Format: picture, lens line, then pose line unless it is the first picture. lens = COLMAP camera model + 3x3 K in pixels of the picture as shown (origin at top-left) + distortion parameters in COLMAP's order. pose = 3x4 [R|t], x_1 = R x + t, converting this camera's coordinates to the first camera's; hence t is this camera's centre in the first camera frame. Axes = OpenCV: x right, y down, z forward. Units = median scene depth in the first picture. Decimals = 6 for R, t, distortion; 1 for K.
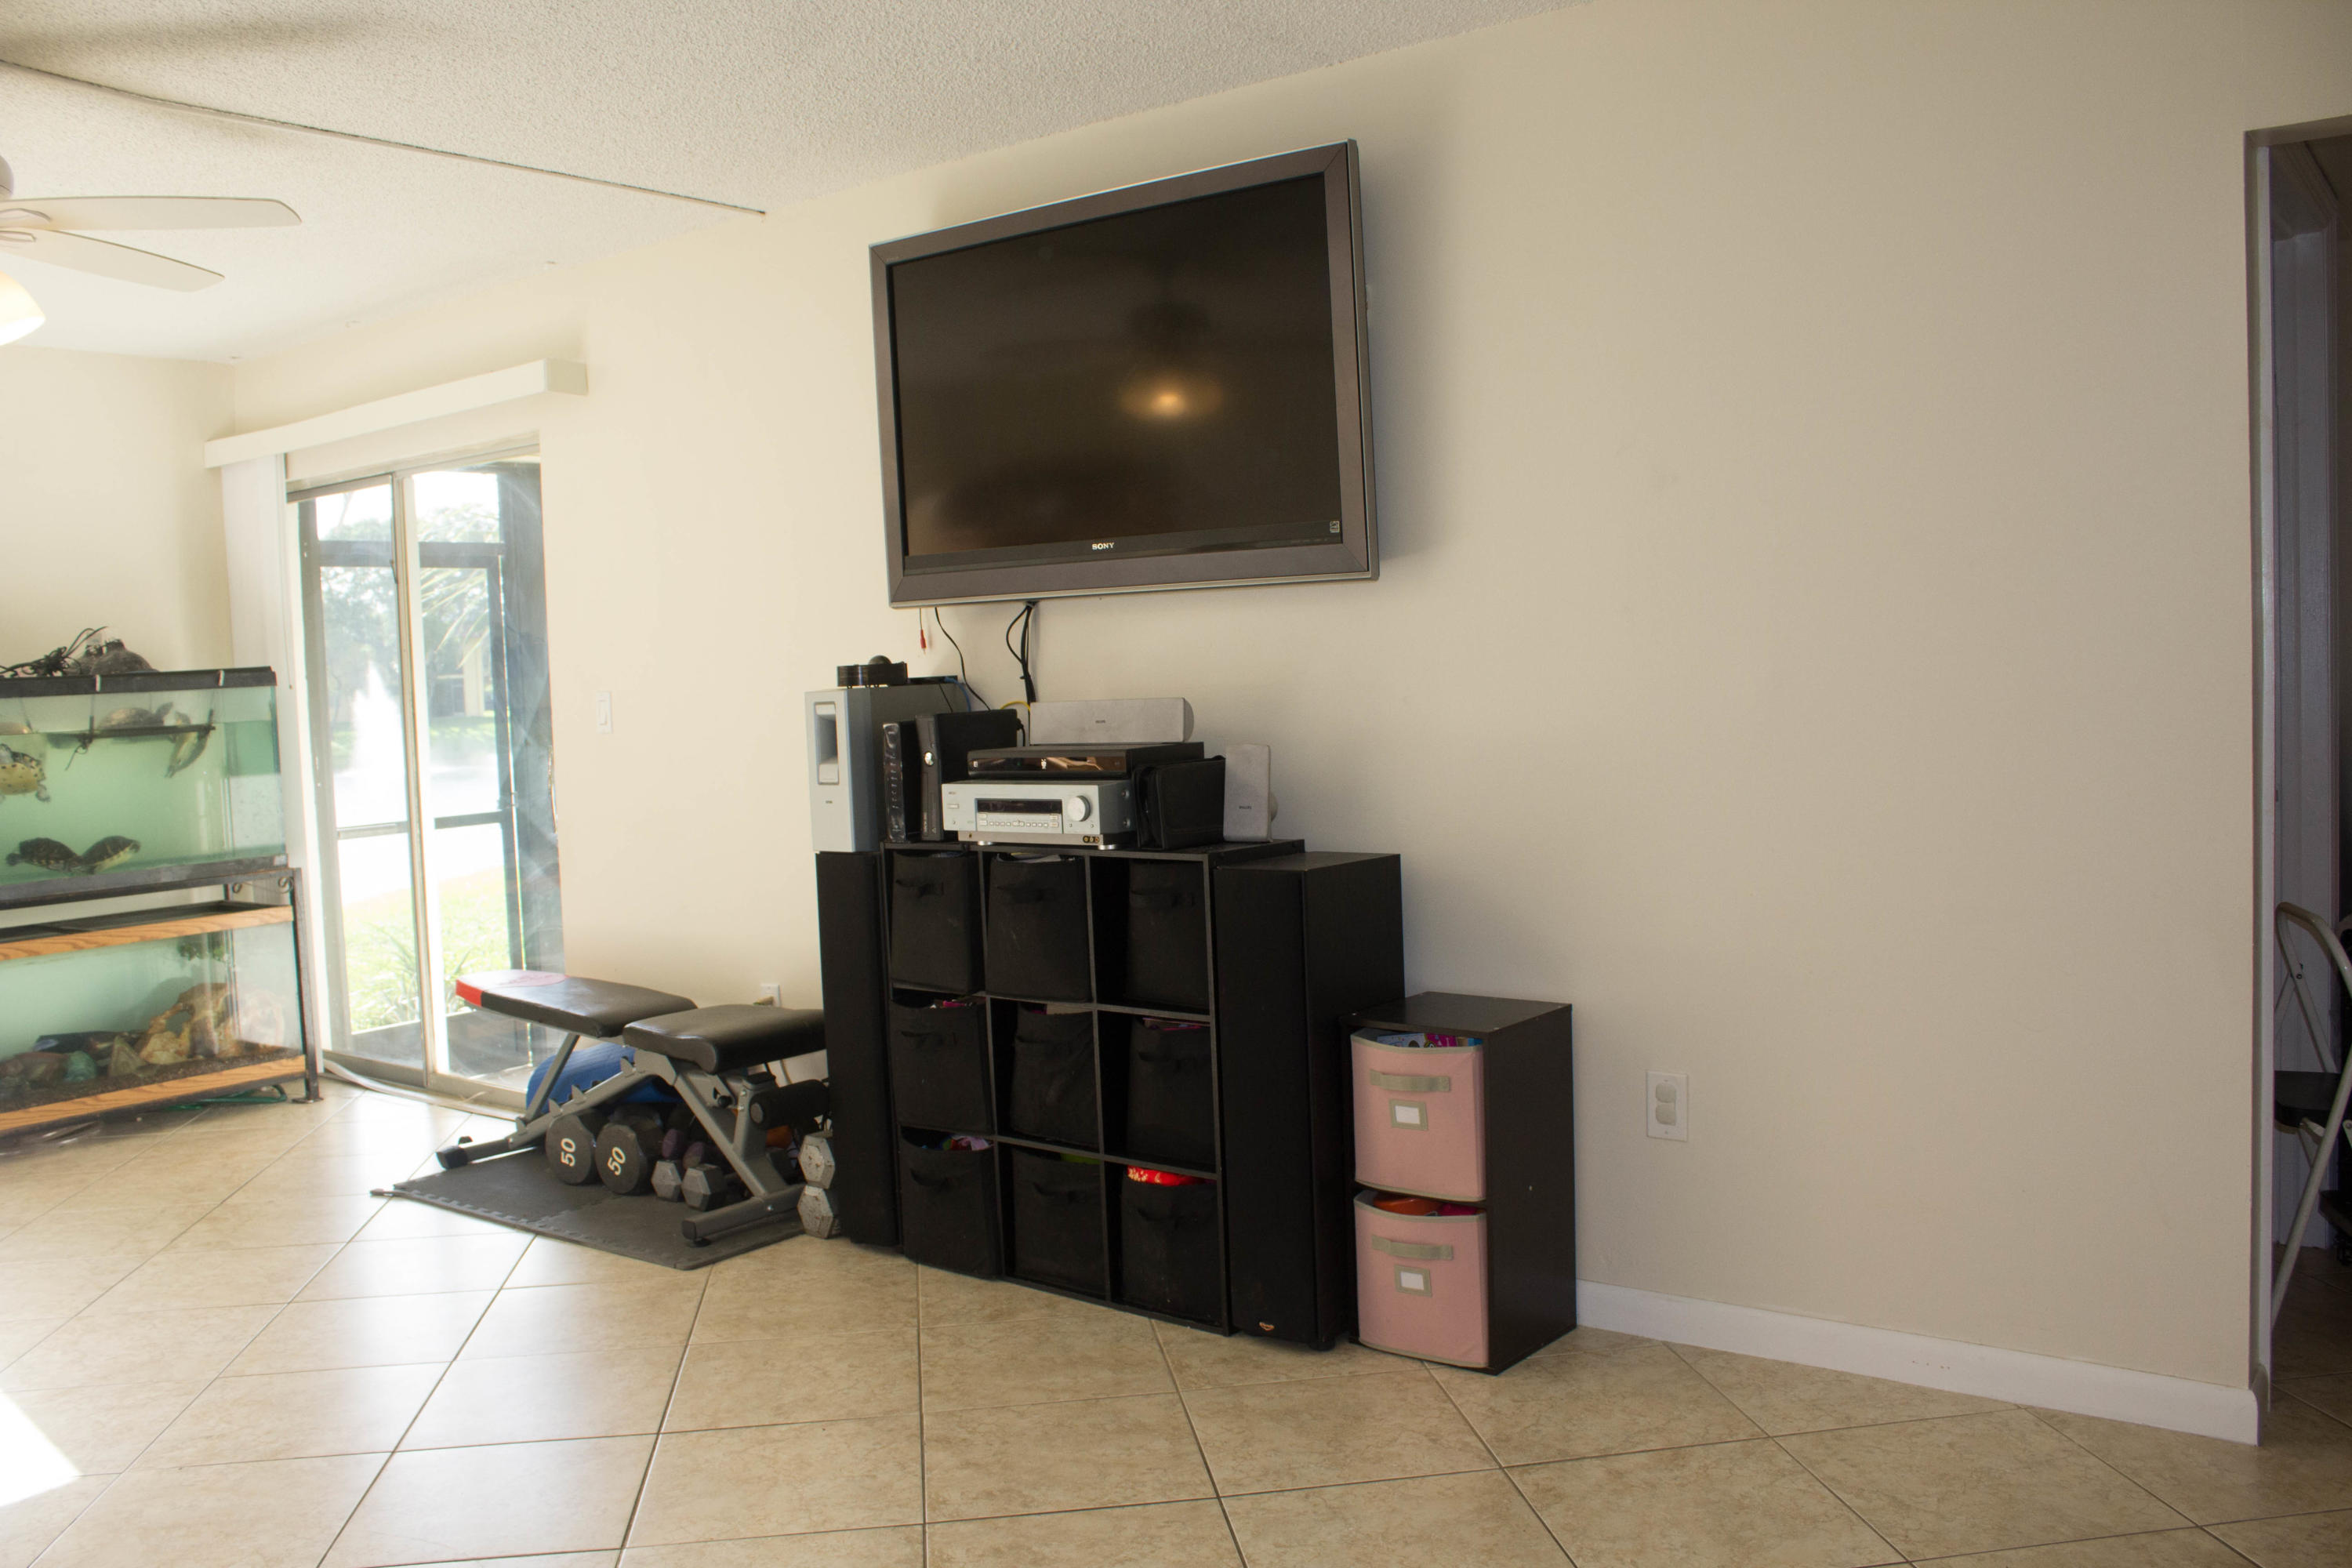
lens RADIAL K [[1981.0, 0, 1176.0], [0, 1981.0, 784.0], [0, 0, 1]] dist [-0.168178, 0.157733]
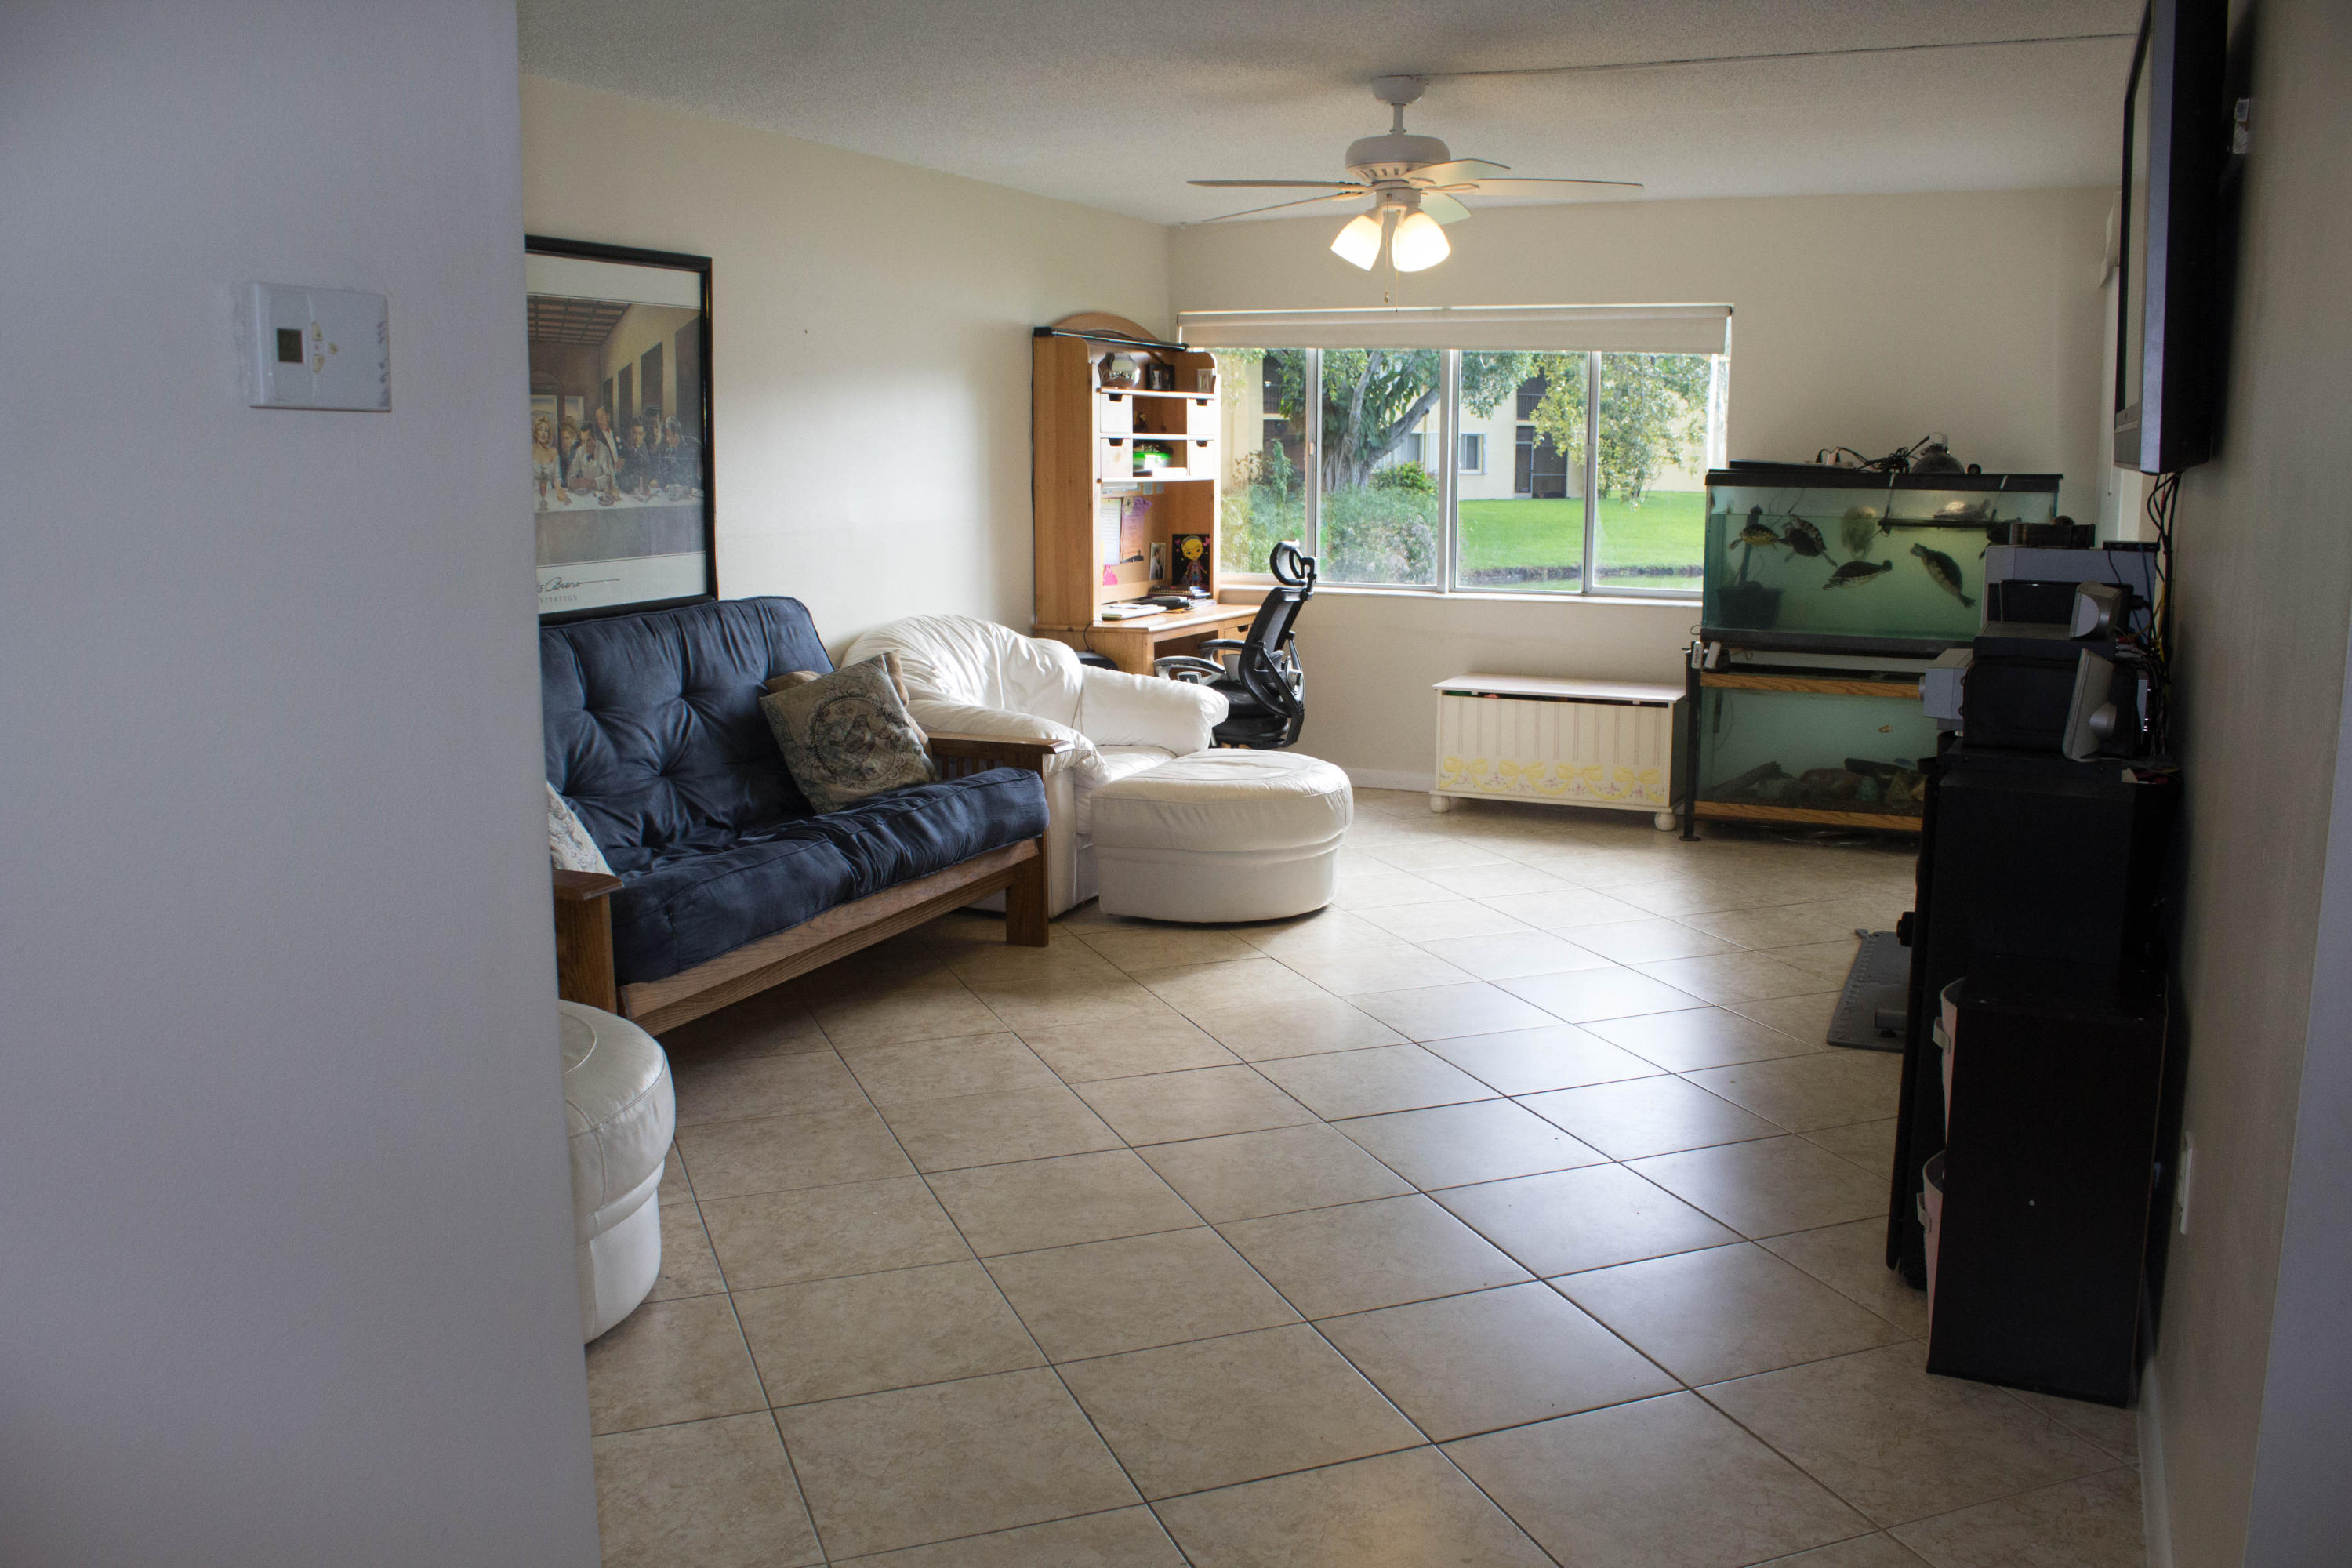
lens RADIAL K [[1981.0, 0, 1176.0], [0, 1981.0, 784.0], [0, 0, 1]] dist [-0.168178, 0.157733]
pose [[0.227197, 0.206102, -0.951790, 0.729636], [-0.072953, 0.978204, 0.194408, -0.094416], [0.971112, 0.025267, 0.237281, 0.363058]]
